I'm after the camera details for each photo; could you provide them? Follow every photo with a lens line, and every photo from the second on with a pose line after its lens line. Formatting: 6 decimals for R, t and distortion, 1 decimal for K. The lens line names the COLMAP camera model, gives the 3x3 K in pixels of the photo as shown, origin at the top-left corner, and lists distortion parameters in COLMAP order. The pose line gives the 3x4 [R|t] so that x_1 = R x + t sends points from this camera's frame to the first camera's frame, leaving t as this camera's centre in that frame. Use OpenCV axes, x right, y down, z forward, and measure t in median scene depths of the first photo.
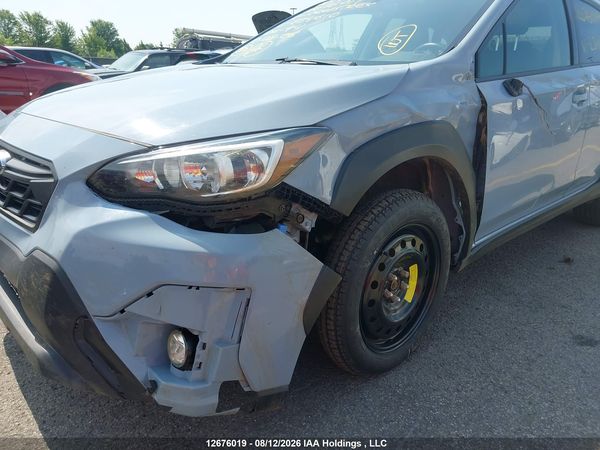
lens RADIAL K [[474.5, 0, 303.4], [0, 474.5, 225.6], [0, 0, 1]] dist [0.031078, -0.001686]
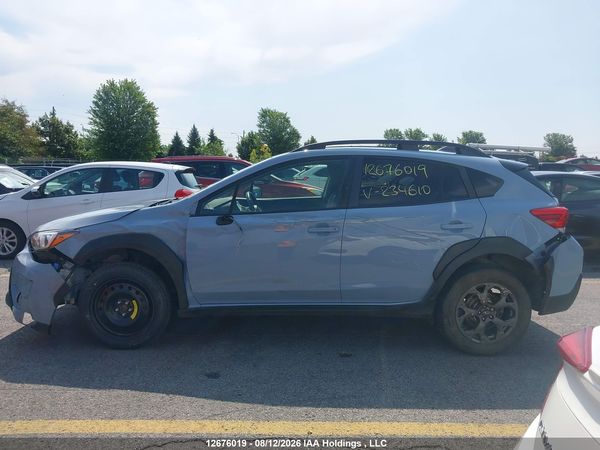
lens RADIAL K [[474.5, 0, 303.4], [0, 474.5, 225.6], [0, 0, 1]] dist [0.031078, -0.001686]
pose [[0.733025, 0.079327, -0.675561, 2.649856], [-0.213331, 0.969878, -0.117590, -0.180341], [0.645883, 0.230314, 0.727867, -0.145747]]
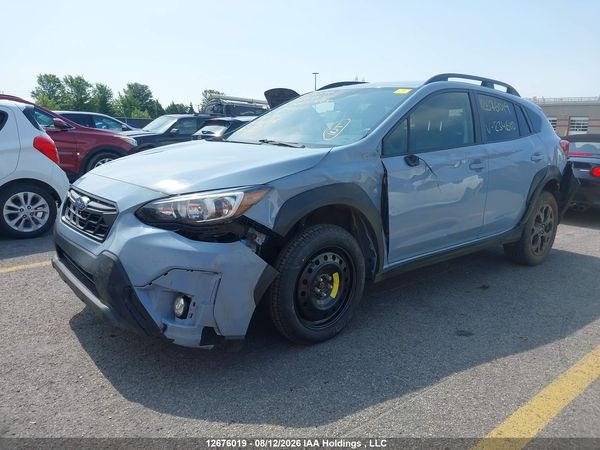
lens RADIAL K [[473.0, 0, 308.8], [0, 473.0, 223.7], [0, 0, 1]] dist [0.078564, -0.114758]
pose [[0.999261, 0.015492, -0.035164, 0.239488], [-0.019526, 0.992887, -0.117445, 0.129744], [0.033094, 0.118044, 0.992457, -0.684045]]
